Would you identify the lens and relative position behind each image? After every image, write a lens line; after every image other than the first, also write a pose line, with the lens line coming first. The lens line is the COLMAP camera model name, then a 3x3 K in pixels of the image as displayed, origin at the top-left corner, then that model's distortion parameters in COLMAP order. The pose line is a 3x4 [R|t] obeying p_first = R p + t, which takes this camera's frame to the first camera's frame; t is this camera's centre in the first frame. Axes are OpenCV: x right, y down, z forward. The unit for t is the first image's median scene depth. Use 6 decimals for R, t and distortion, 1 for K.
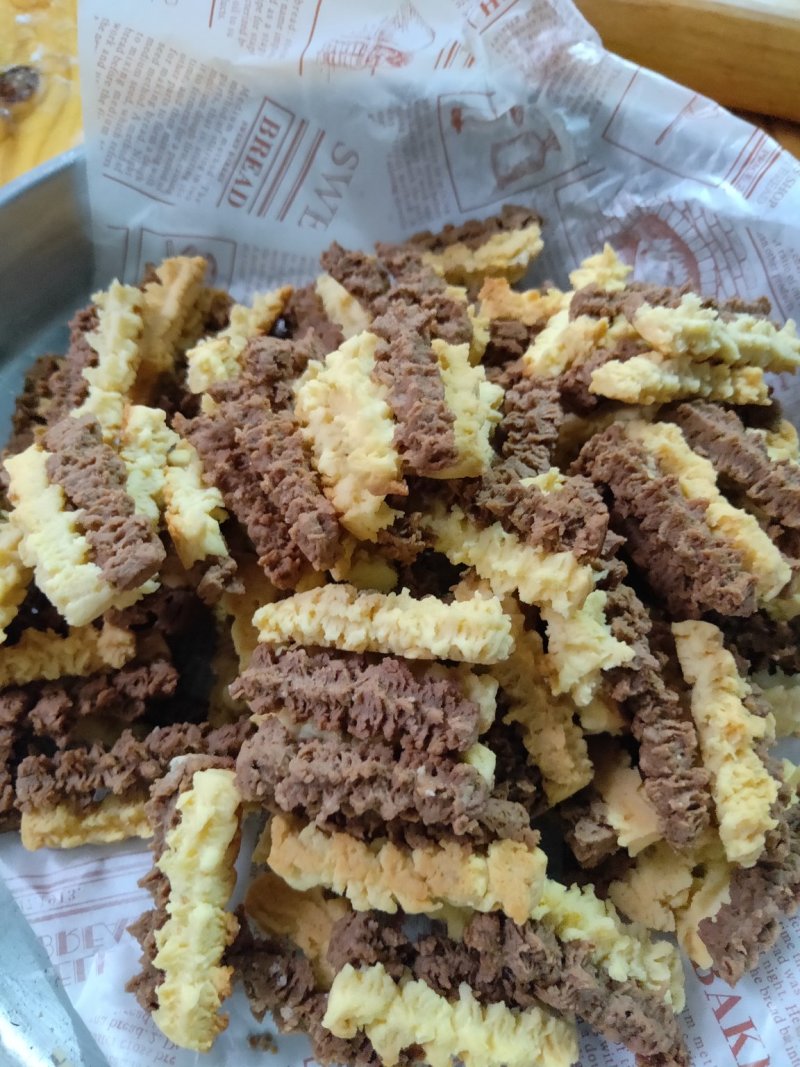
lens RADIAL K [[837.9, 0, 402.9], [0, 837.9, 532.4], [0, 0, 1]] dist [0.017202, -0.011200]
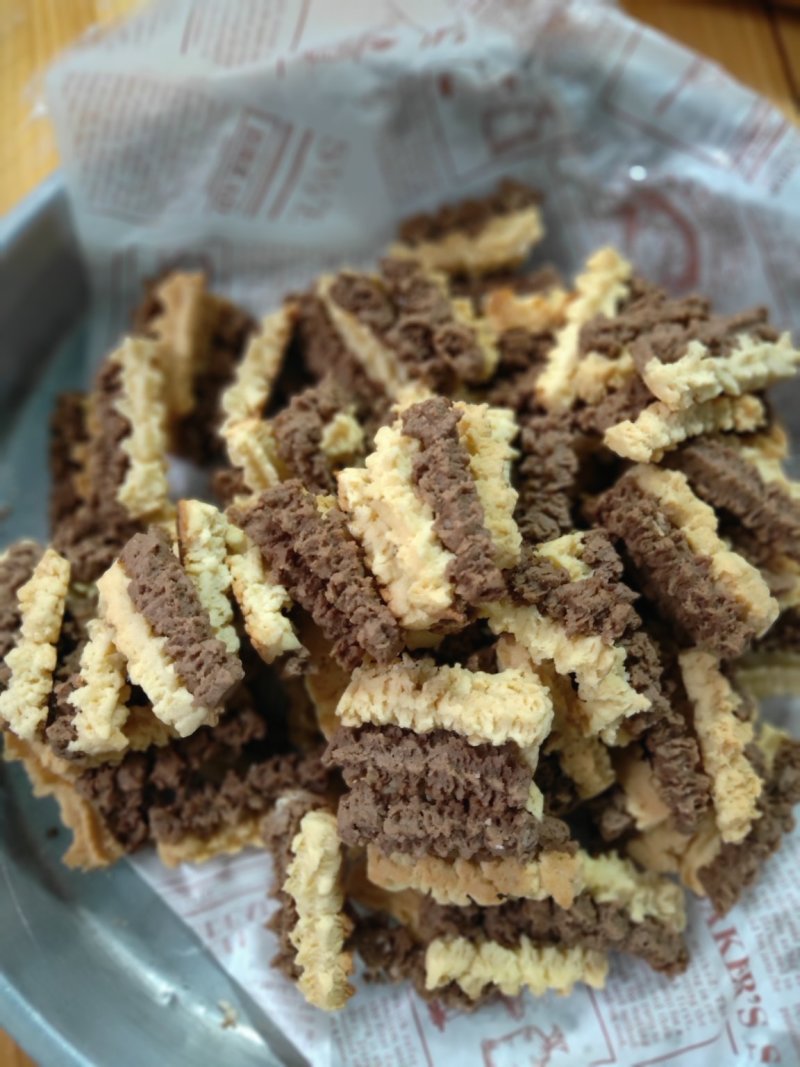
lens RADIAL K [[826.5, 0, 400.0], [0, 826.5, 533.5], [0, 0, 1]] dist [0.023891, 0.001915]
pose [[0.994866, -0.098533, 0.023096, -0.084878], [0.086748, 0.947800, 0.306838, -0.463672], [-0.052124, -0.303259, 0.951482, -0.048273]]
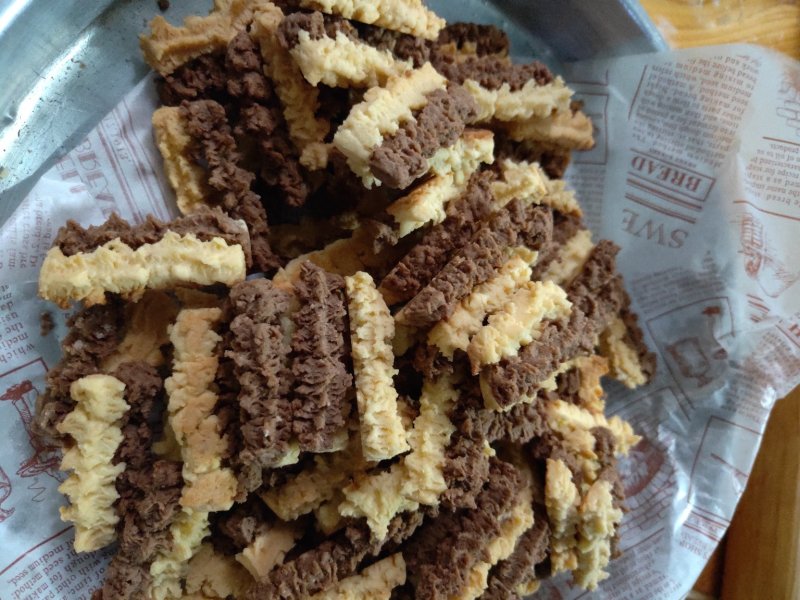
lens RADIAL K [[631.1, 0, 400.0], [0, 631.1, 300.0], [0, 0, 1]] dist [0.002029, 0.003097]
pose [[0.157335, 0.982066, 0.103887, -0.216943], [-0.986206, 0.161727, -0.035246, 0.080728], [-0.051415, -0.096909, 0.993964, -0.023515]]
